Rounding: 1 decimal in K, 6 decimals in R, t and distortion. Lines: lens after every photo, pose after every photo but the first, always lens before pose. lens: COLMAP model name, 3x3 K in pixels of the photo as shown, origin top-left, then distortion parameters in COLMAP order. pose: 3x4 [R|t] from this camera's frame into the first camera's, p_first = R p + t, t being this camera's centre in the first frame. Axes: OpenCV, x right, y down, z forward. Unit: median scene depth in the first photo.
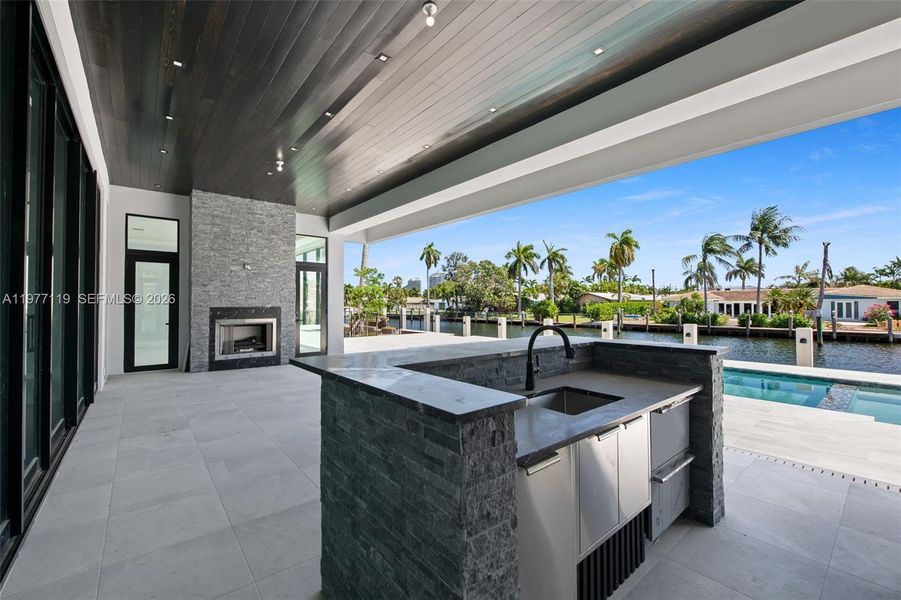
lens RADIAL K [[373.1, 0, 444.2], [0, 373.1, 297.6], [0, 0, 1]] dist [-0.000731, -0.001038]
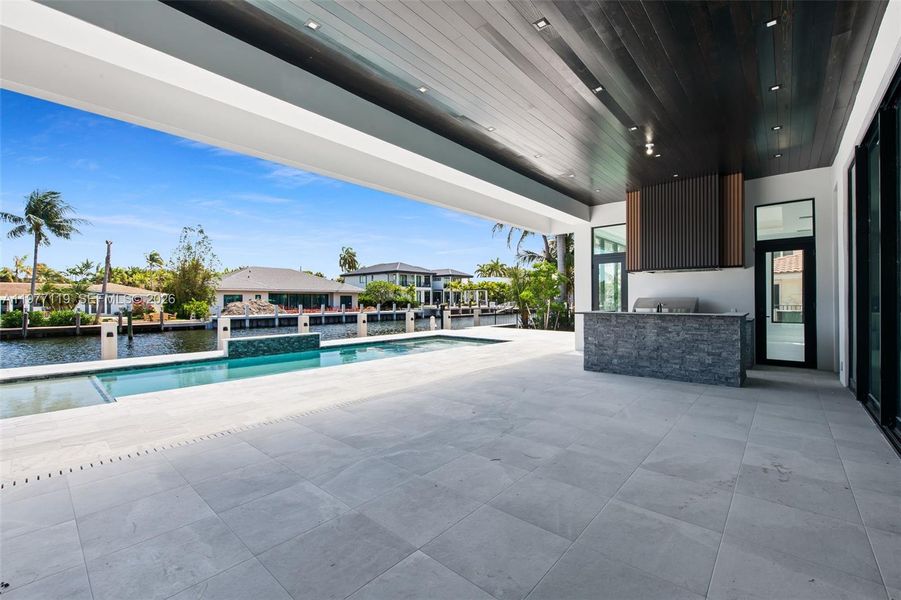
lens RADIAL K [[373.1, 0, 450.1], [0, 373.1, 300.3], [0, 0, 1]] dist [-0.000731, -0.001038]
pose [[-0.157153, 0.002976, 0.987570, -0.185698], [-0.018368, 0.999814, -0.005935, 0.007387], [-0.987404, -0.019072, -0.157069, 0.238609]]
